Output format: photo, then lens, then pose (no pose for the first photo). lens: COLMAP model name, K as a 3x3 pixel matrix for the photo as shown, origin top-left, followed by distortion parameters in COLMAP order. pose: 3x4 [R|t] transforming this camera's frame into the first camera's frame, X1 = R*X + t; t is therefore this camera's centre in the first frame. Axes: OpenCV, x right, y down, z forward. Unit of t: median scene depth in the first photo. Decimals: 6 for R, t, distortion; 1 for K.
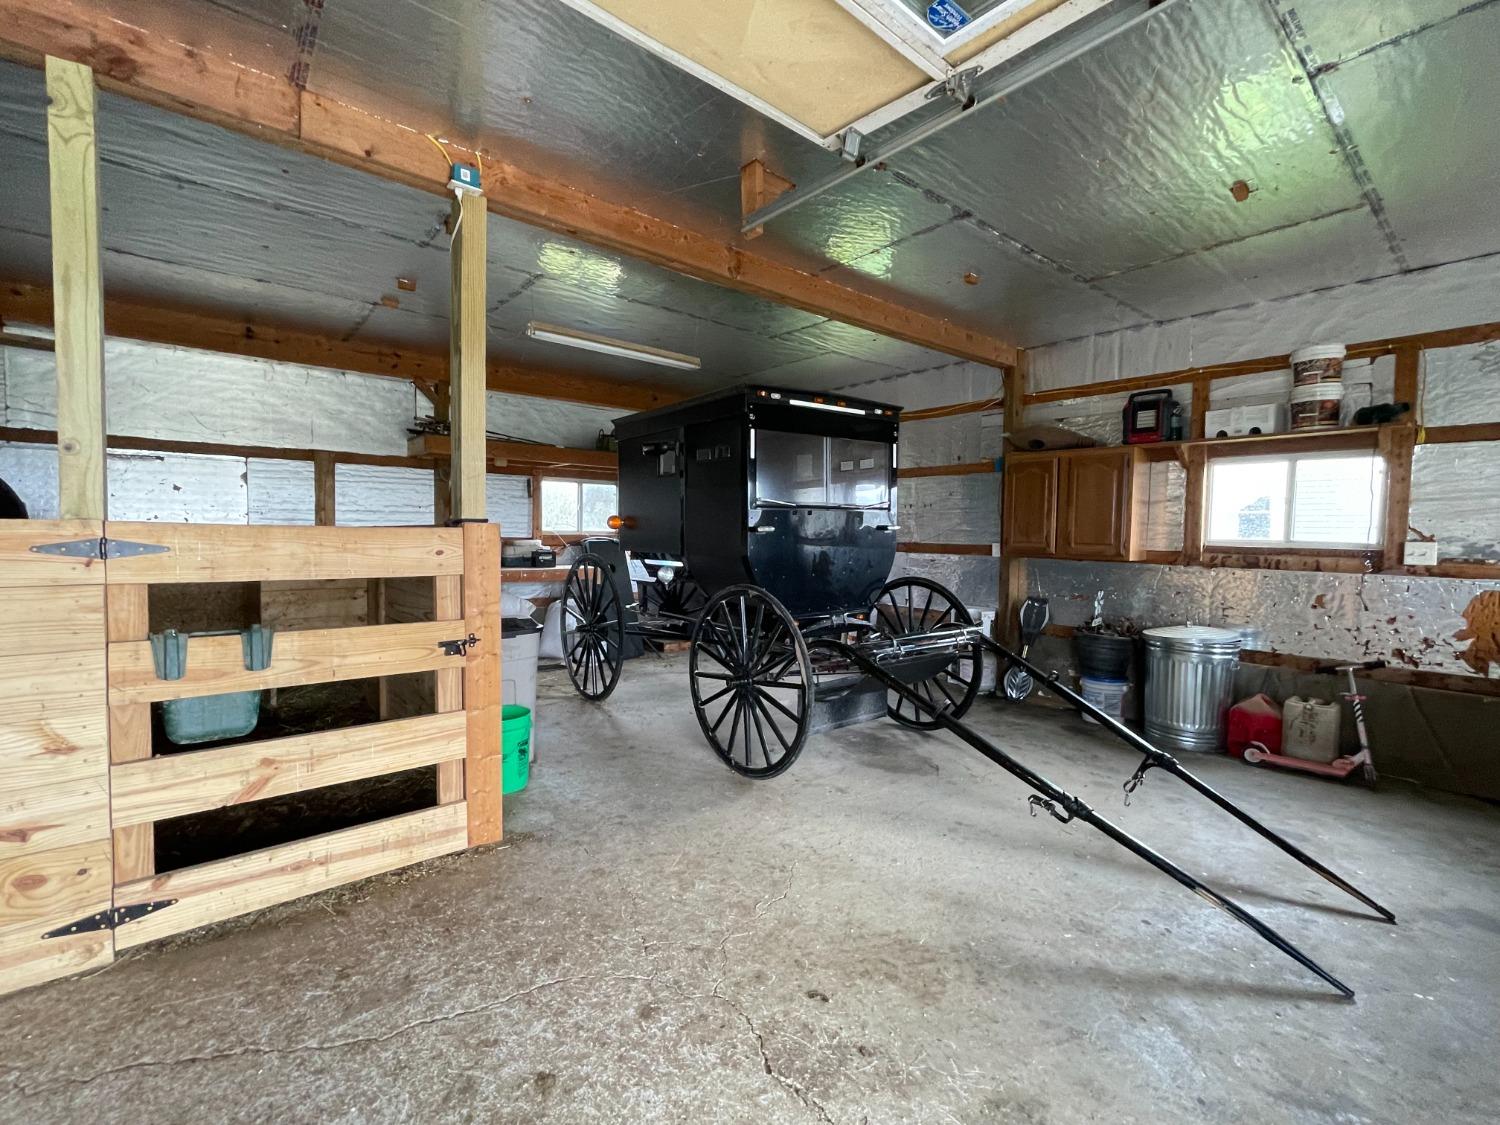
lens RADIAL K [[657.6, 0, 749.8], [0, 657.6, 560.3], [0, 0, 1]] dist [-0.003302, 0.000101]
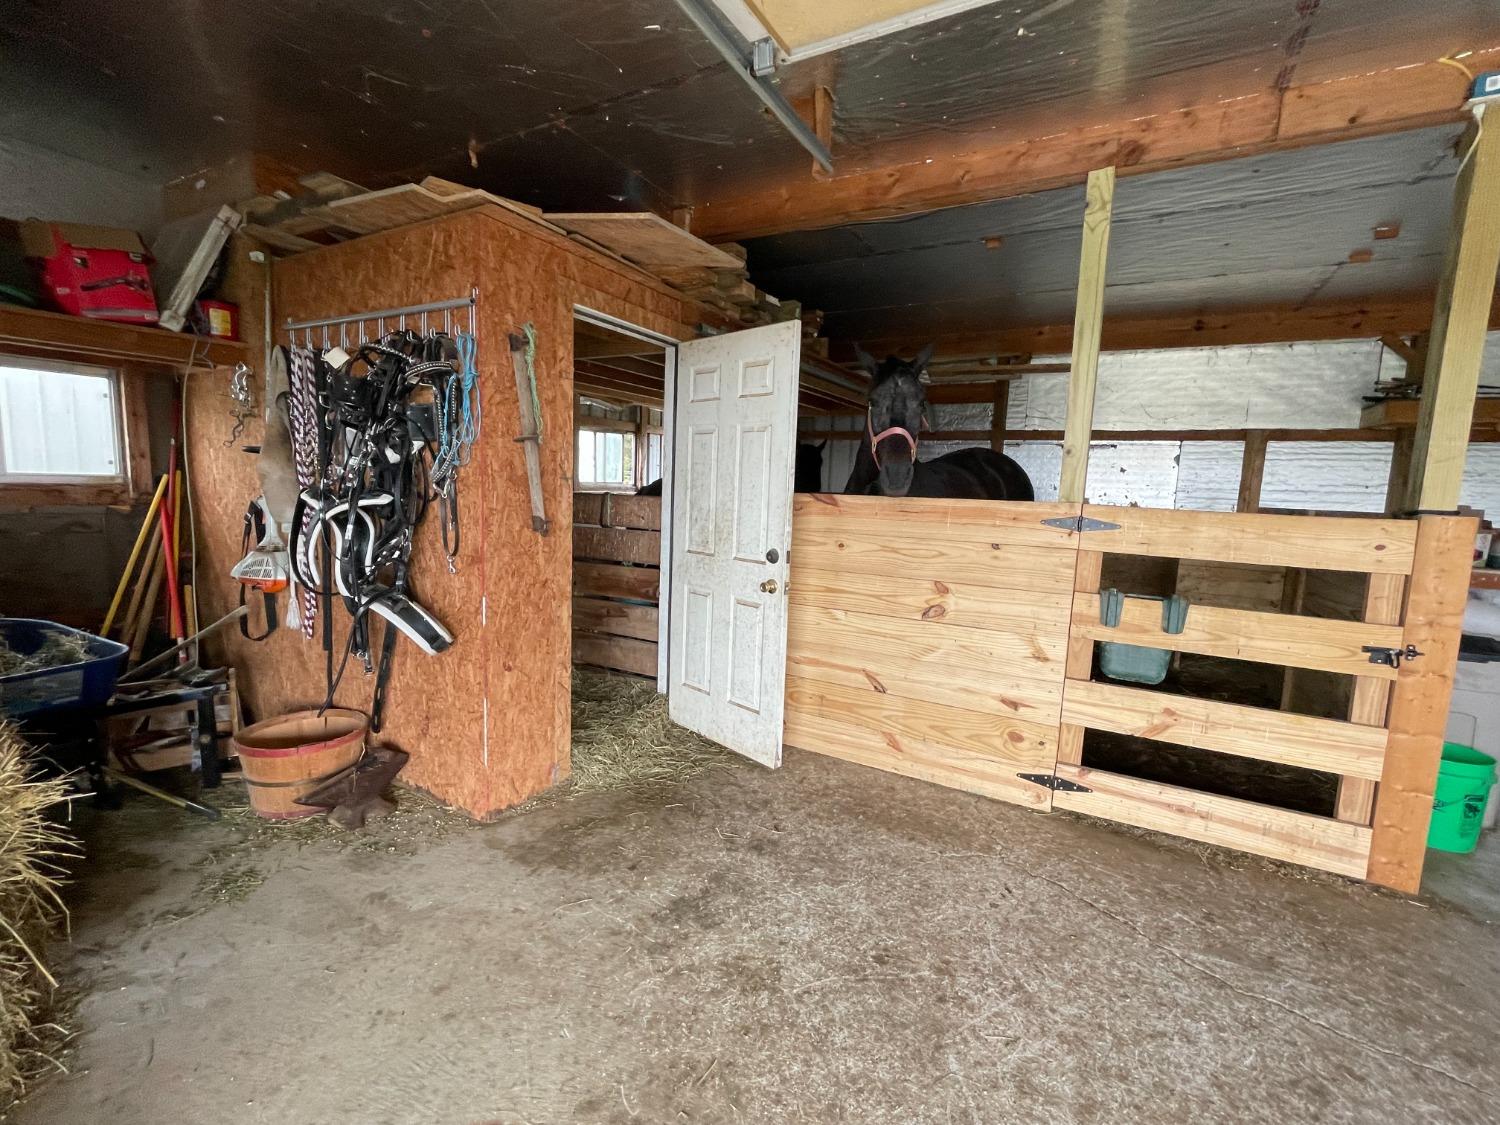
lens RADIAL K [[657.6, 0, 751.7], [0, 657.6, 562.7], [0, 0, 1]] dist [-0.003302, 0.000101]
pose [[0.346056, 0.112972, -0.931387, 0.063947], [-0.071997, 0.992994, 0.093695, -0.013335], [0.935447, 0.034634, 0.351766, -0.110584]]
